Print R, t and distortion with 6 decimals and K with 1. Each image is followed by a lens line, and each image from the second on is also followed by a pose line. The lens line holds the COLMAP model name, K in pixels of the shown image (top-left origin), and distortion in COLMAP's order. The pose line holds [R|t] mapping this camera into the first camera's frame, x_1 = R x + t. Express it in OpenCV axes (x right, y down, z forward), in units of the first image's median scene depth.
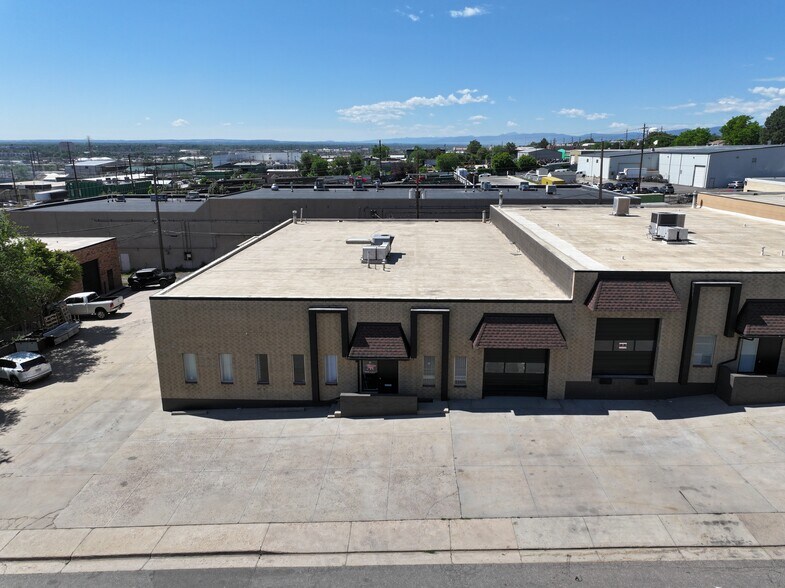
lens RADIAL K [[550.0, 0, 396.5], [0, 550.0, 292.2], [0, 0, 1]] dist [0.003139, 0.008827]
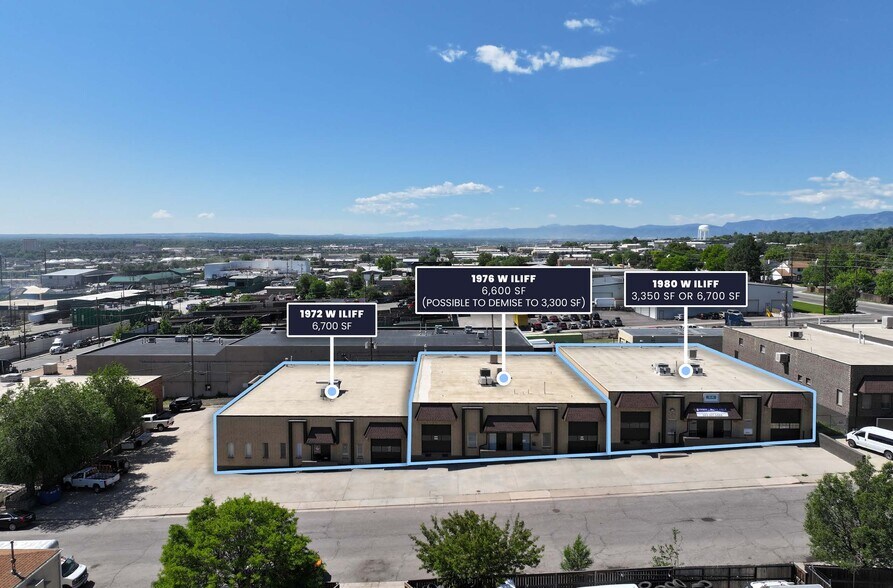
lens RADIAL K [[673.5, 0, 417.8], [0, 673.5, 282.7], [0, 0, 1]] dist [0.003212, 0.006551]
pose [[0.999995, -0.003165, 0.000260, 0.336034], [0.003155, 0.980830, -0.194841, 0.015933], [0.000362, 0.194841, 0.980835, -1.636408]]
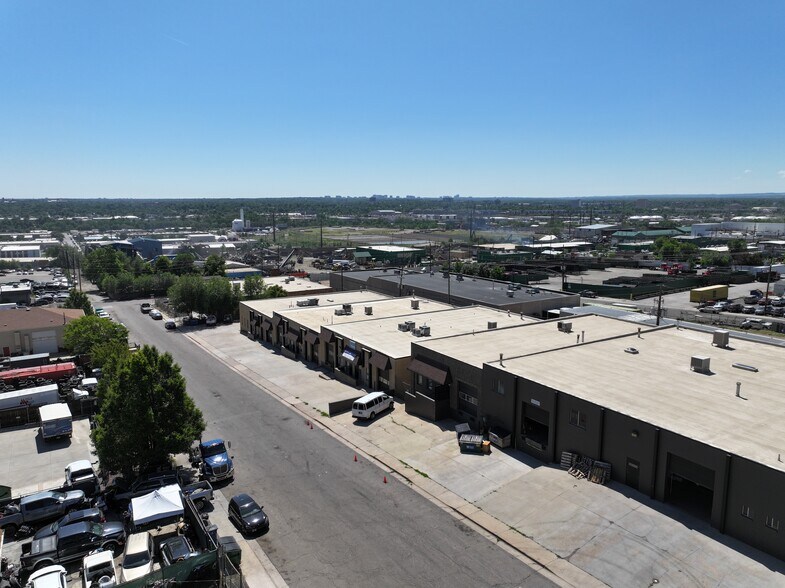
lens RADIAL K [[550.0, 0, 396.5], [0, 550.0, 292.2], [0, 0, 1]] dist [0.003139, 0.008827]
pose [[0.563254, 0.134158, -0.815320, 3.668559], [-0.206833, 0.978209, 0.018073, -0.389905], [0.799978, 0.158455, 0.578729, -0.523760]]
